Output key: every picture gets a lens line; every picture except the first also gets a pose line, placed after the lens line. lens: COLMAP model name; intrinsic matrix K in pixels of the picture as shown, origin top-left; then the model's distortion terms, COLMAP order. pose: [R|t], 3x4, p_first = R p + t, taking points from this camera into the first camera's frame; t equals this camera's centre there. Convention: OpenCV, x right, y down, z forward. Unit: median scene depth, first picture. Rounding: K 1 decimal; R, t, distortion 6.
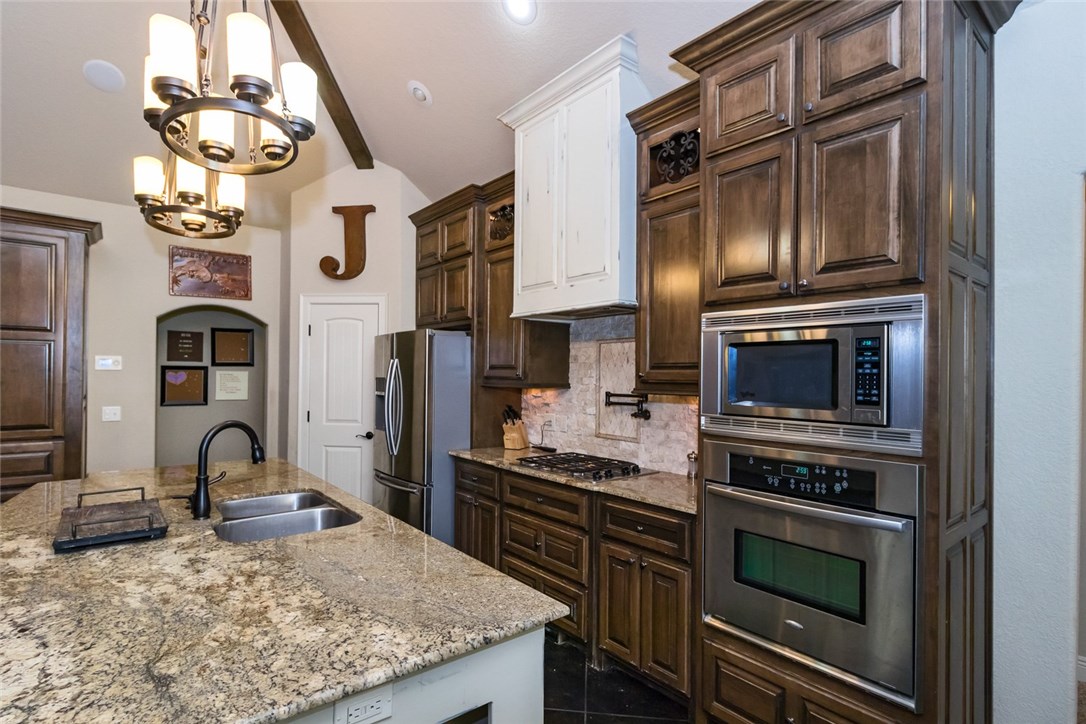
lens RADIAL K [[523.8, 0, 543.0], [0, 523.8, 362.0], [0, 0, 1]] dist [-0.001196, -0.000180]
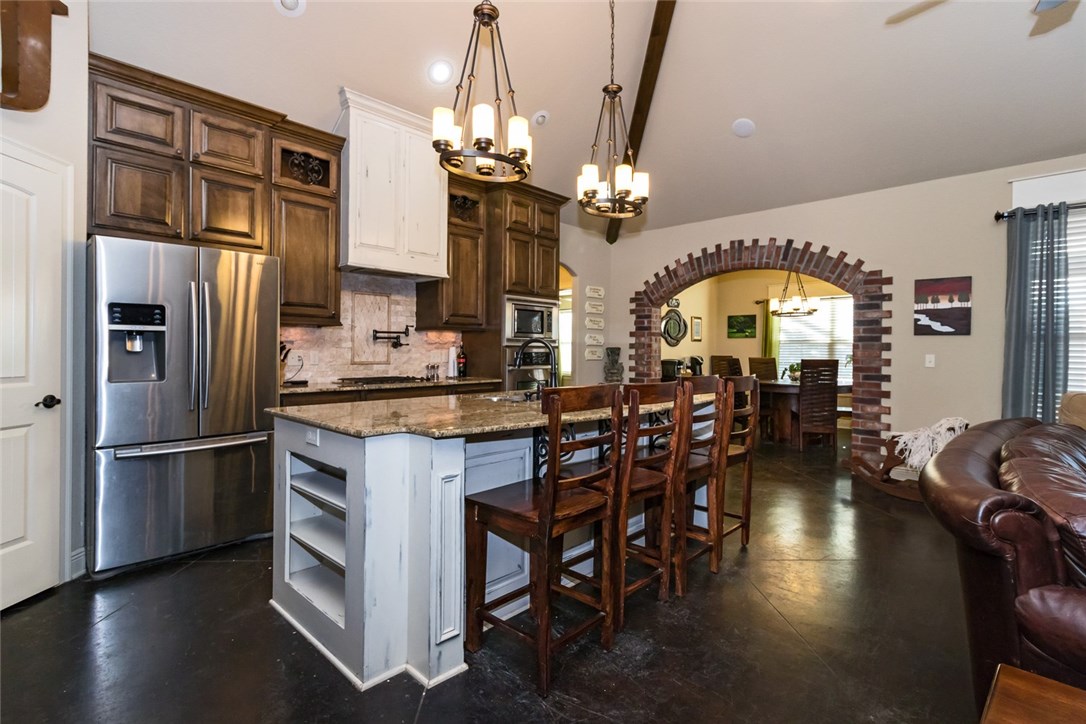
lens RADIAL K [[523.8, 0, 543.0], [0, 523.8, 362.0], [0, 0, 1]] dist [-0.001196, -0.000180]
pose [[-0.121049, -0.033380, 0.992085, -1.320183], [-0.029692, 0.999109, 0.029994, 0.085943], [-0.992202, -0.025826, -0.121933, 0.710088]]
